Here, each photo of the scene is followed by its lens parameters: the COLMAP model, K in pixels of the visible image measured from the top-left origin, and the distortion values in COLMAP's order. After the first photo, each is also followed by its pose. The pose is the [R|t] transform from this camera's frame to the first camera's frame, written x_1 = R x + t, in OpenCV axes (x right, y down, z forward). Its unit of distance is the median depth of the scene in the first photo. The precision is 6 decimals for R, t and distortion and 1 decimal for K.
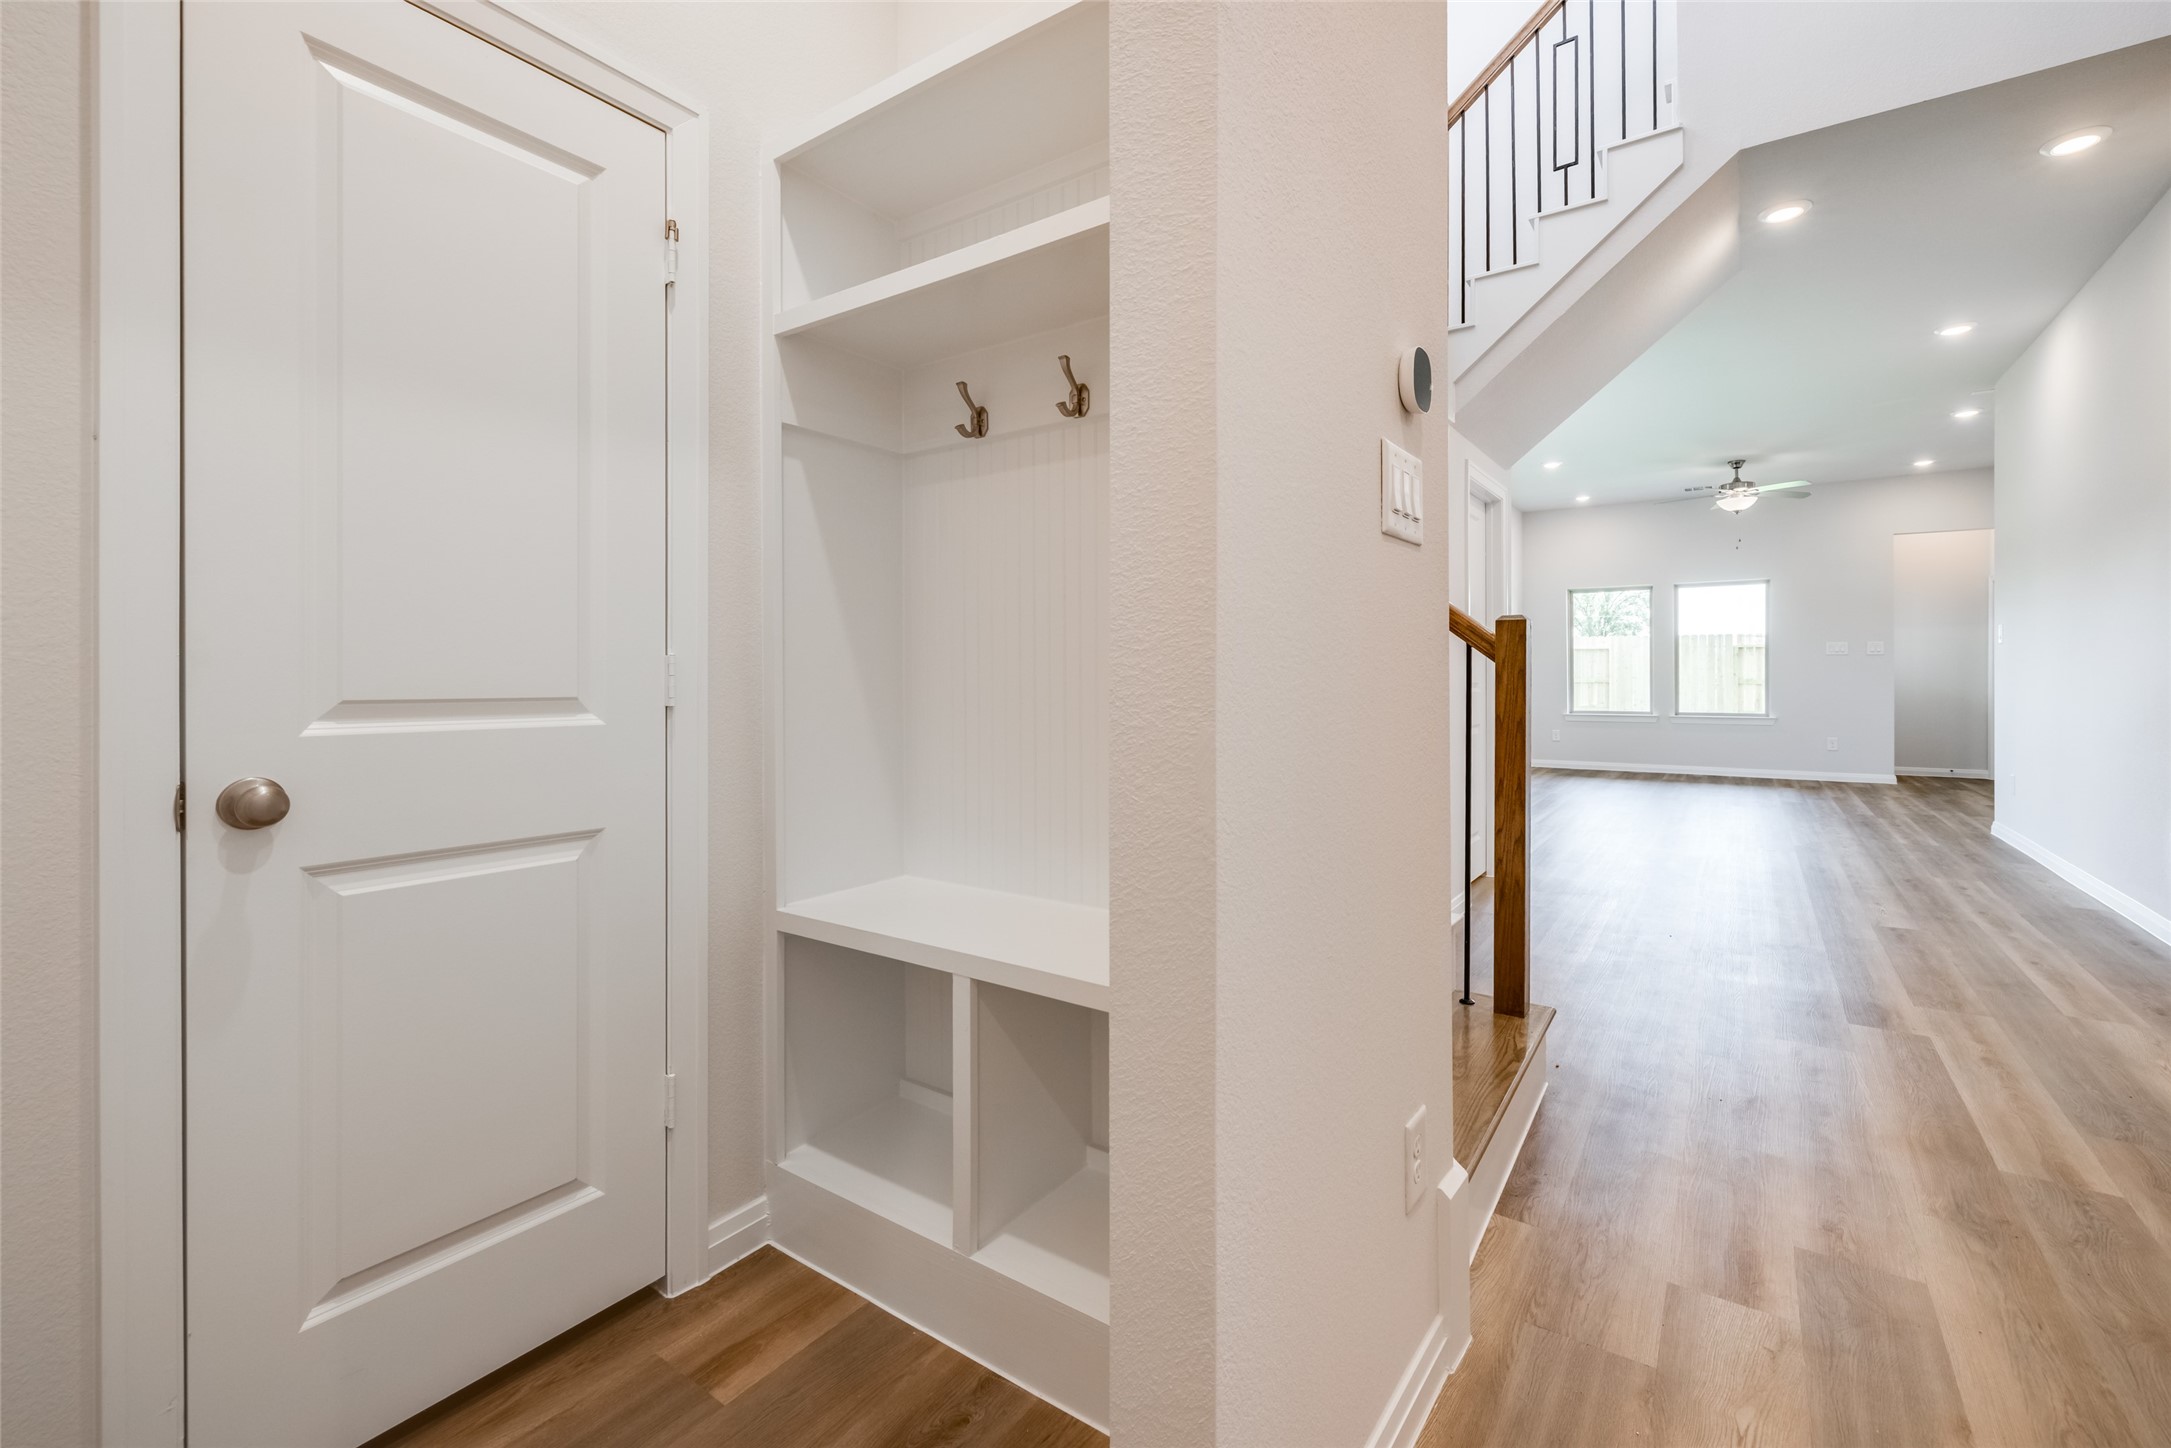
lens RADIAL K [[917.0, 0, 1129.4], [0, 917.0, 689.4], [0, 0, 1]] dist [0.000807, 0.000297]
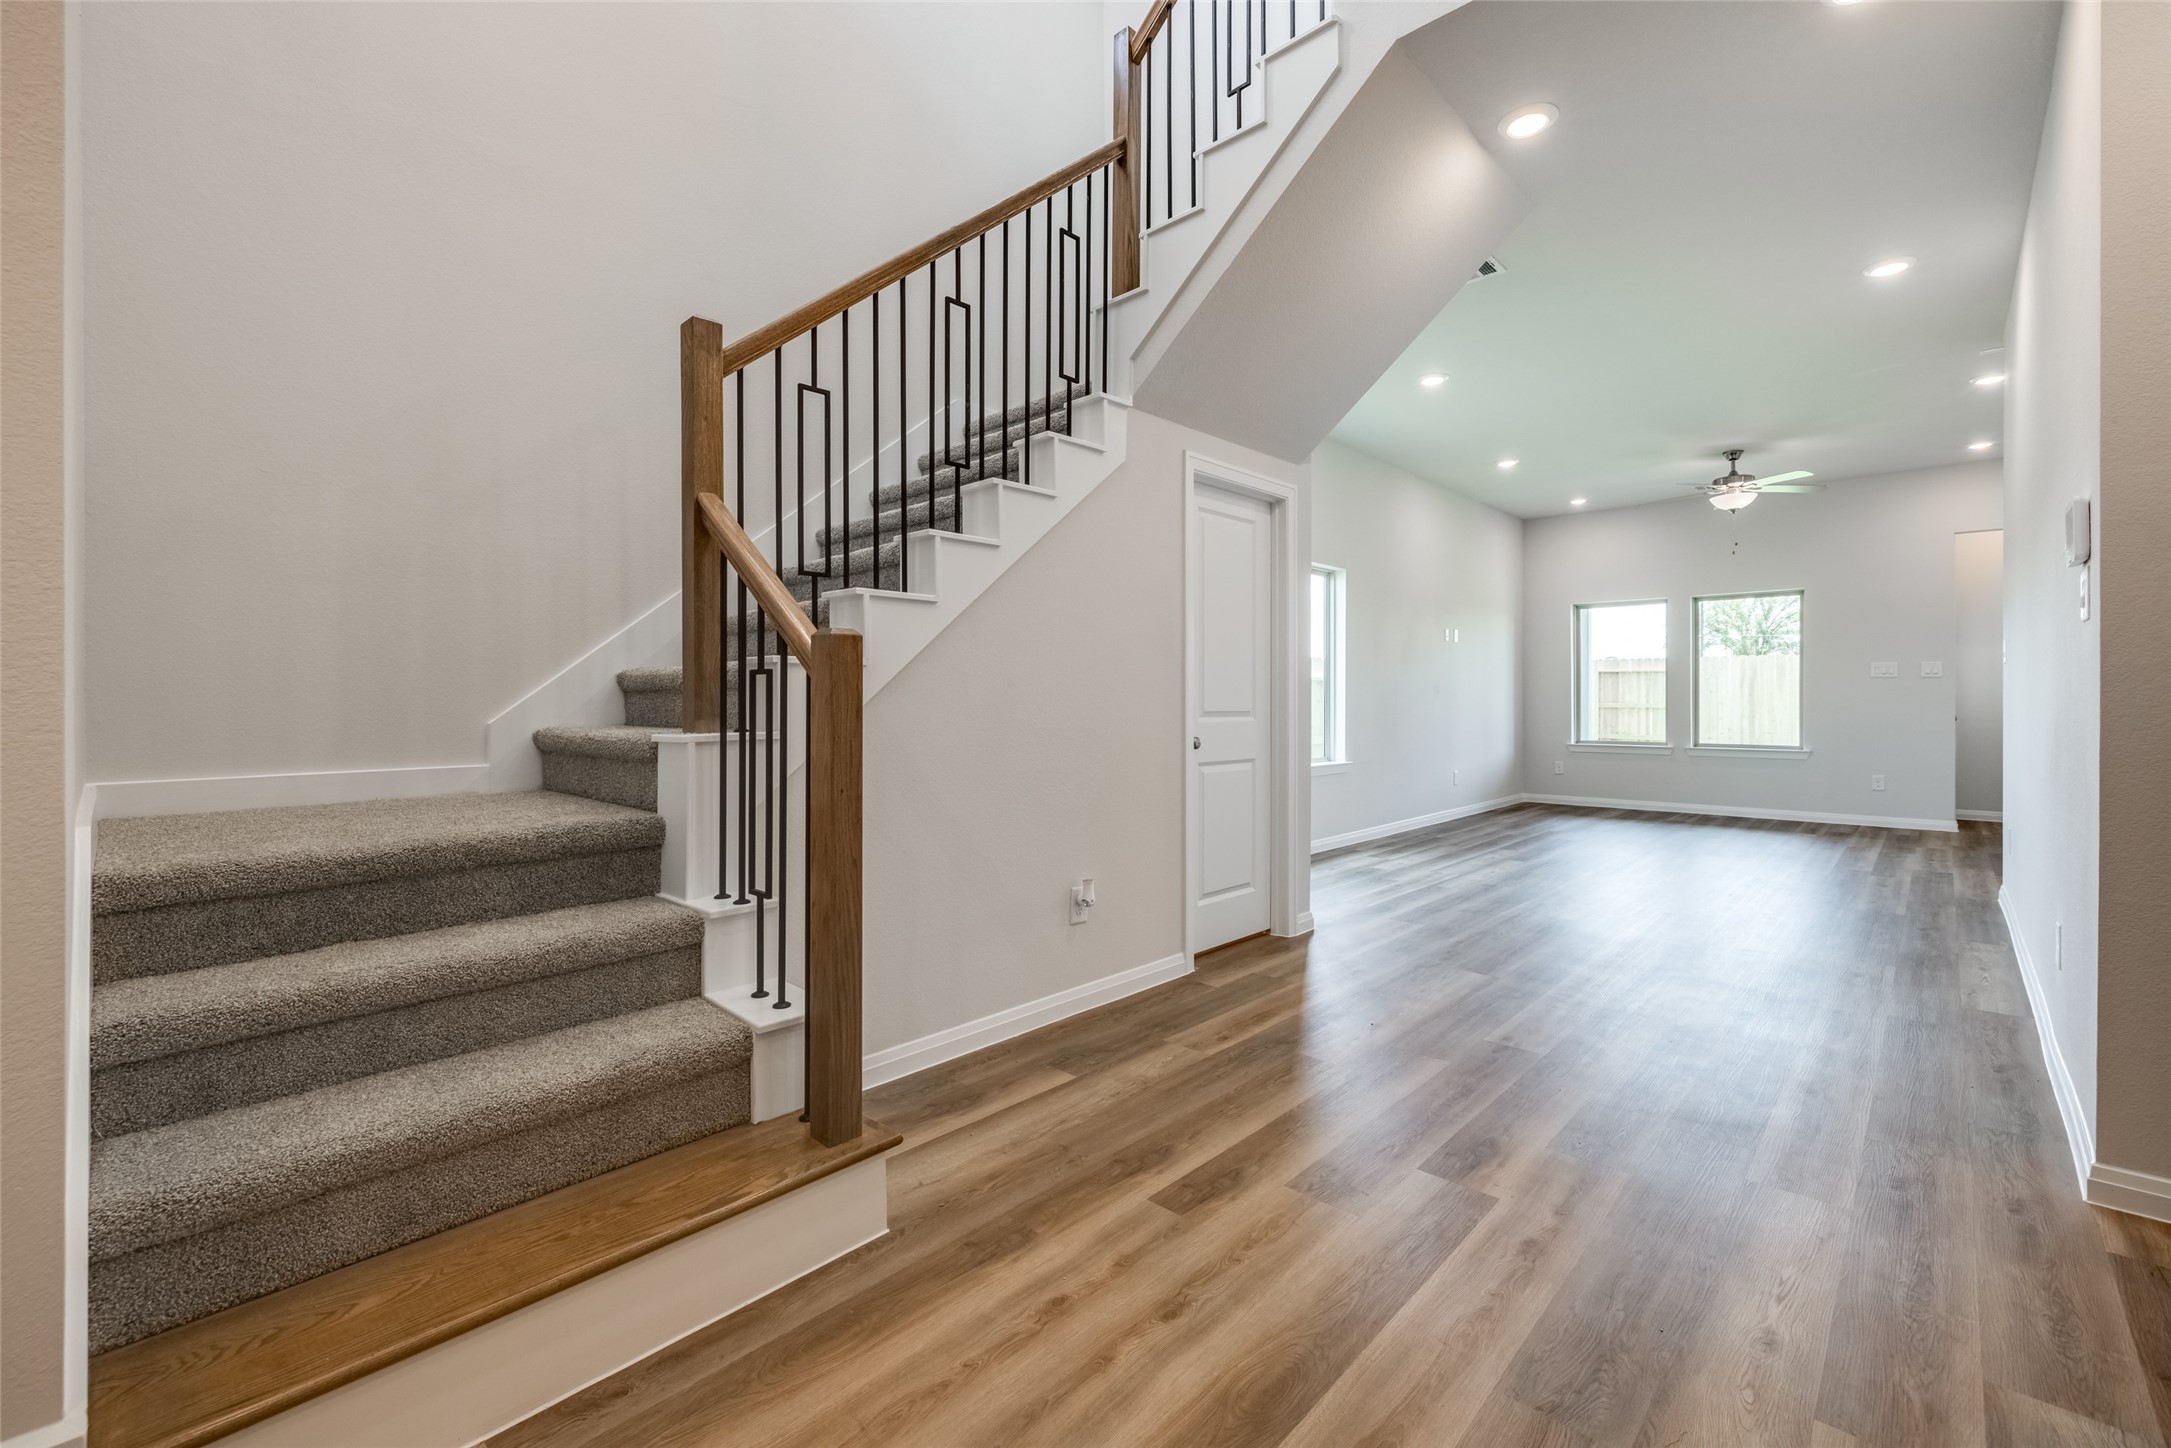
lens RADIAL K [[917.0, 0, 1086.2], [0, 917.0, 709.8], [0, 0, 1]] dist [0.000807, 0.000297]
pose [[0.989756, 0.002834, -0.142742, 0.184862], [-0.003392, 0.999988, -0.003664, -0.002071], [0.142729, 0.004110, 0.989753, 0.064892]]
